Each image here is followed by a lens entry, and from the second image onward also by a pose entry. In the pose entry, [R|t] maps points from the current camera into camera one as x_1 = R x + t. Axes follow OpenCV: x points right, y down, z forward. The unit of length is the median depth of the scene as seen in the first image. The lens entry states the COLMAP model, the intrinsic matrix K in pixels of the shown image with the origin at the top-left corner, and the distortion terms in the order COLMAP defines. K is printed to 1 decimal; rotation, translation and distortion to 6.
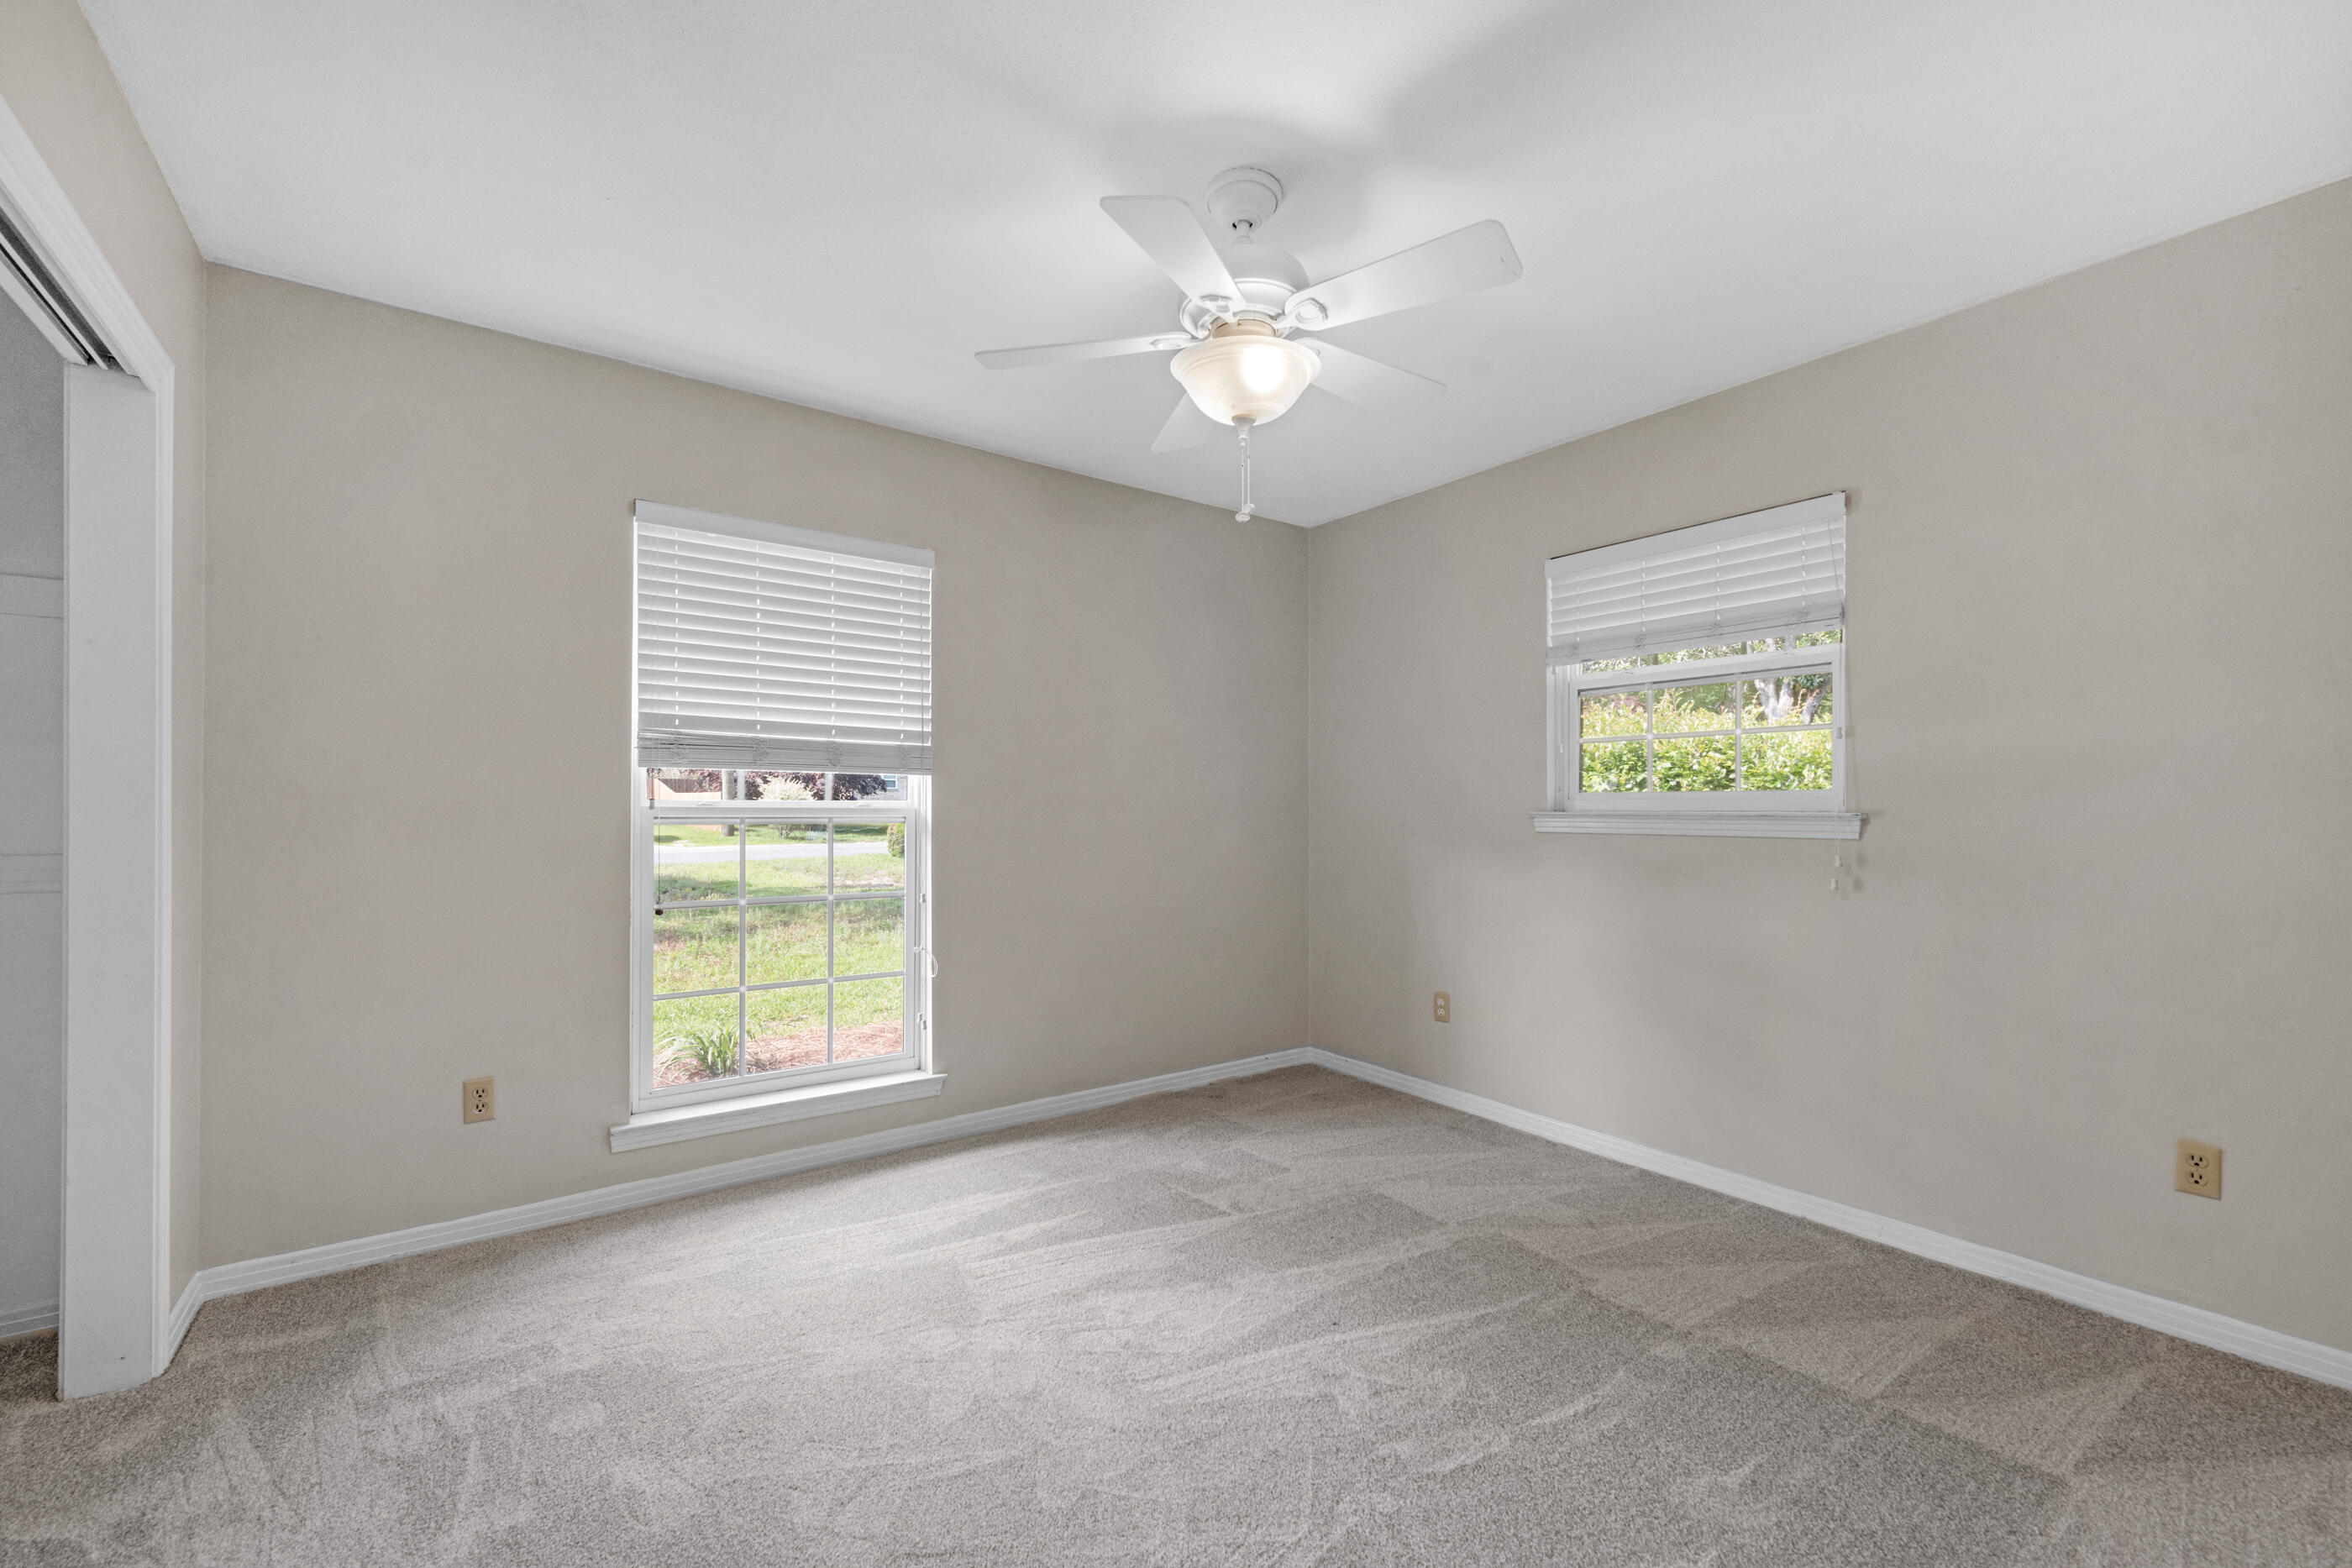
lens RADIAL K [[970.7, 0, 1182.6], [0, 970.7, 820.1], [0, 0, 1]] dist [-0.000702, -0.000114]
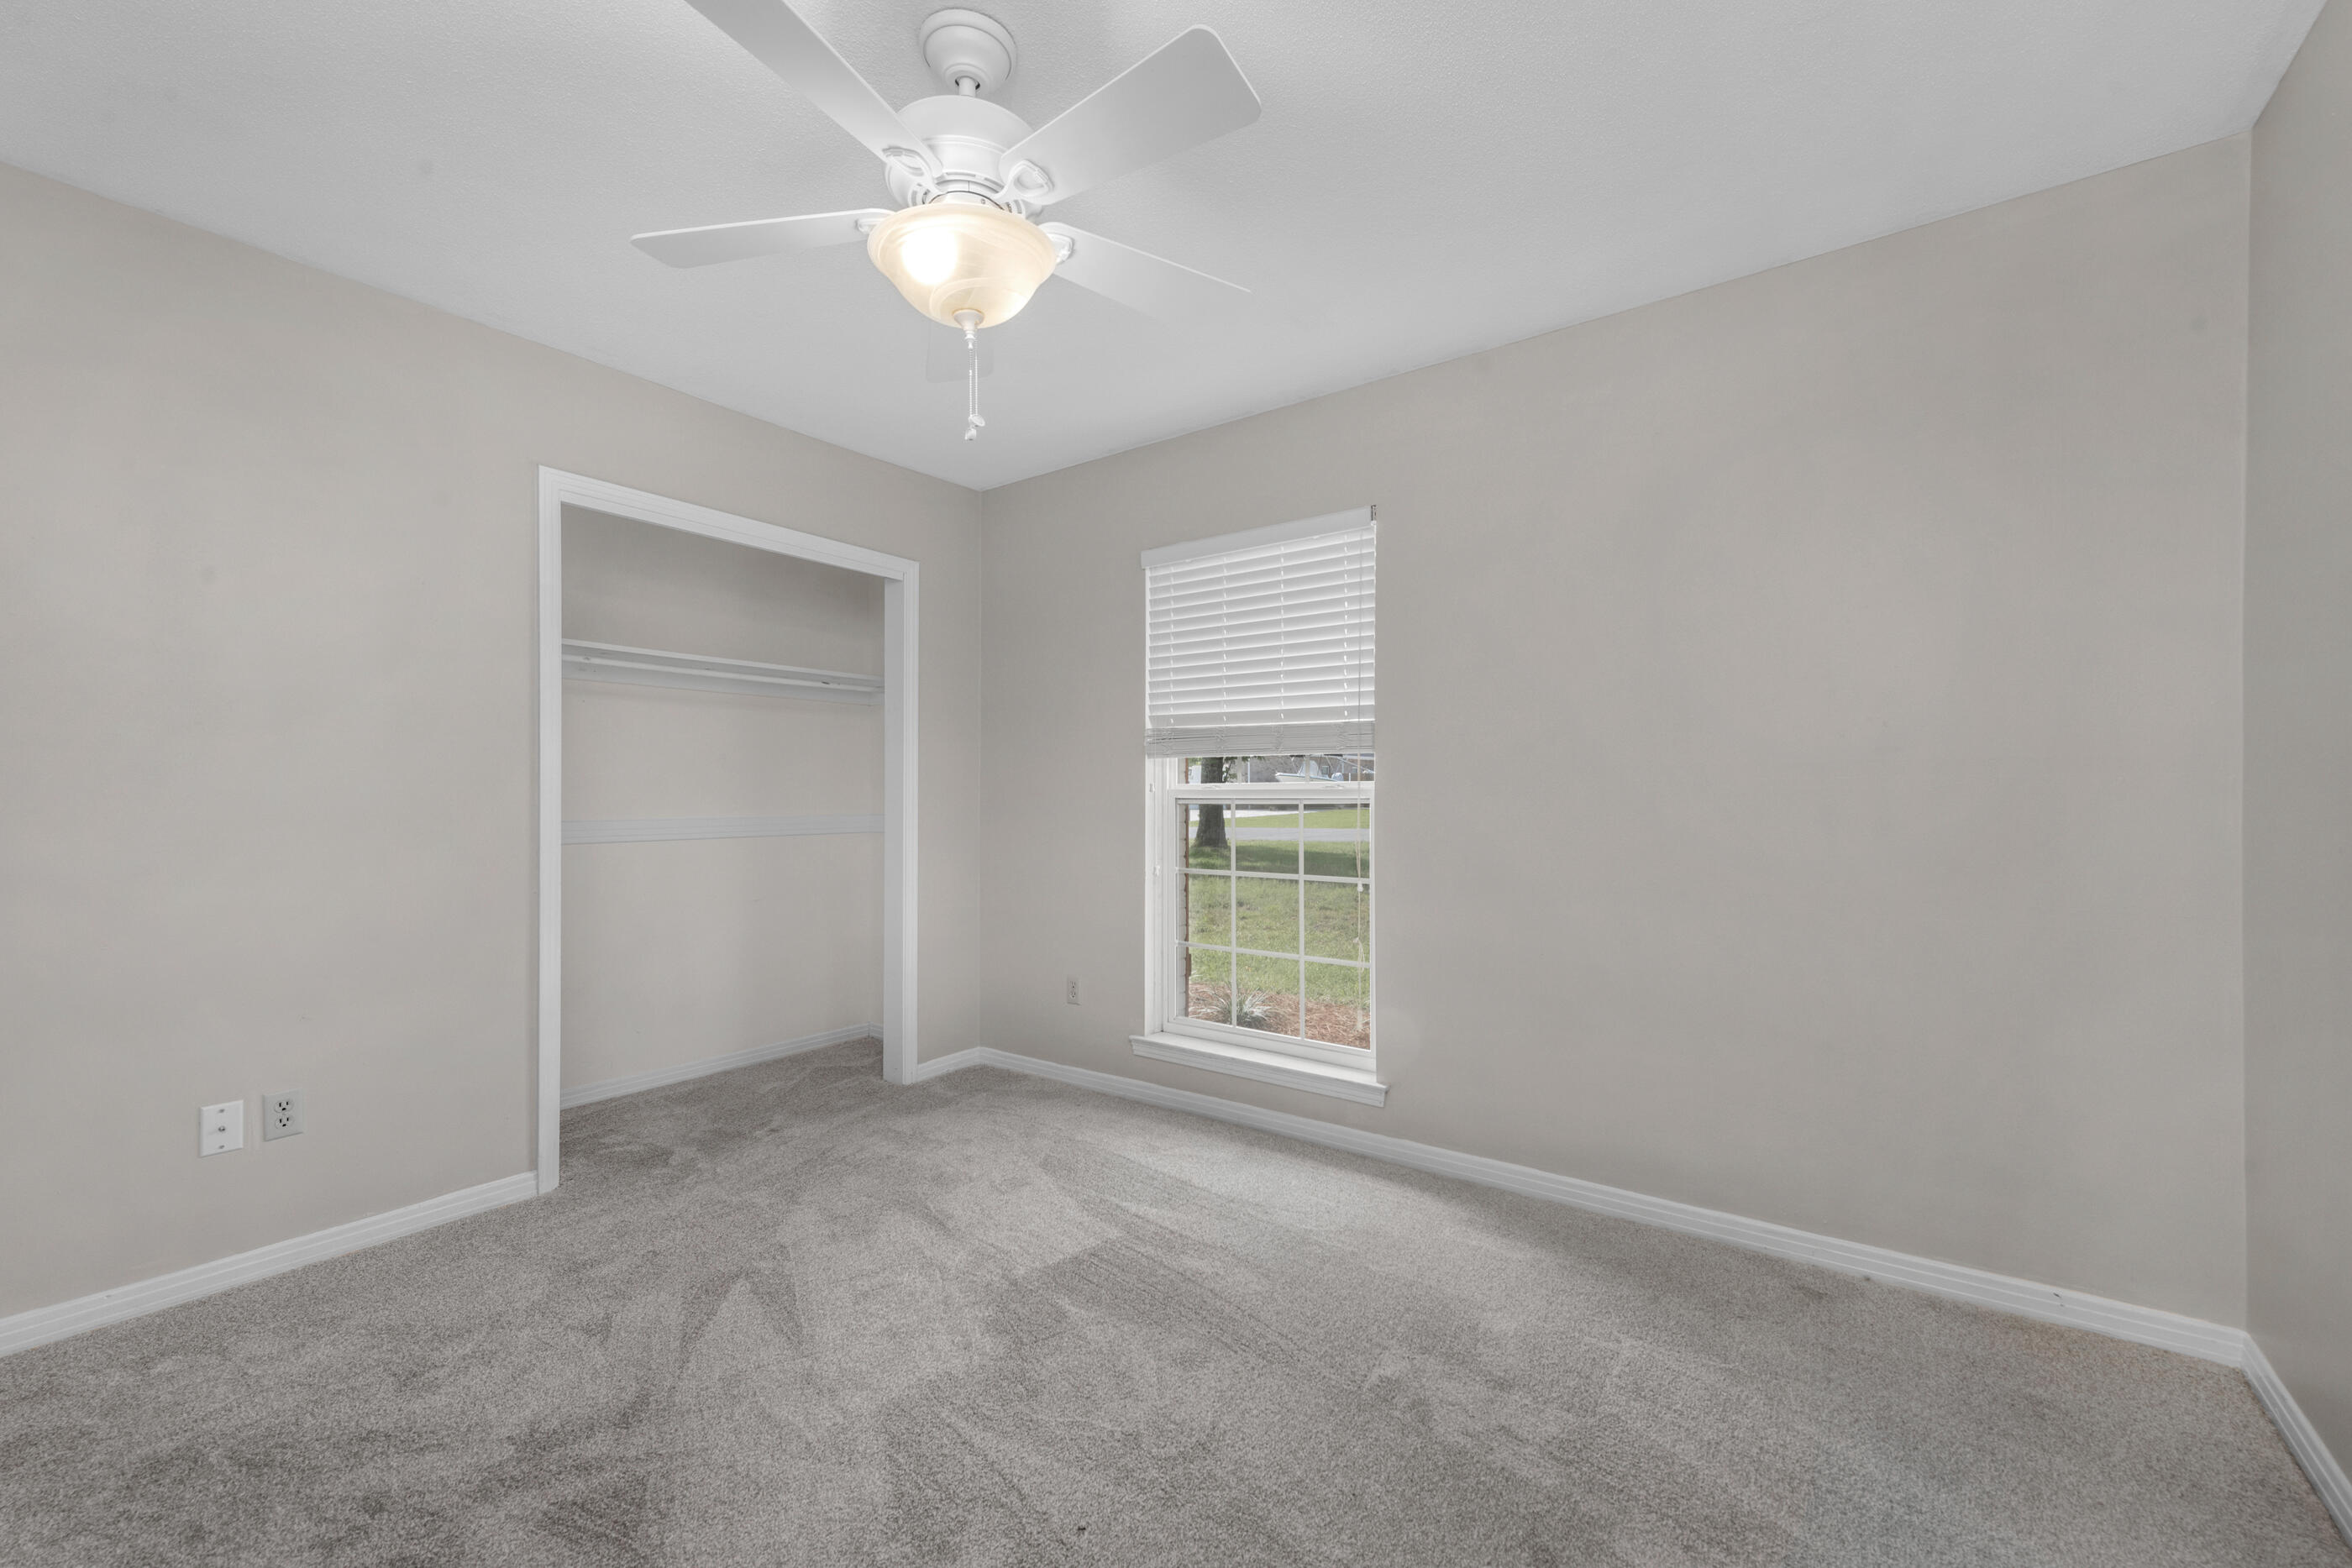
lens RADIAL K [[949.2, 0, 1180.3], [0, 949.2, 802.7], [0, 0, 1]] dist [0.020986, -0.009397]
pose [[0.290262, 0.008199, -0.956912, 0.634143], [-0.004784, 0.999963, 0.007117, -0.005810], [0.956935, 0.002513, 0.290291, 0.663891]]
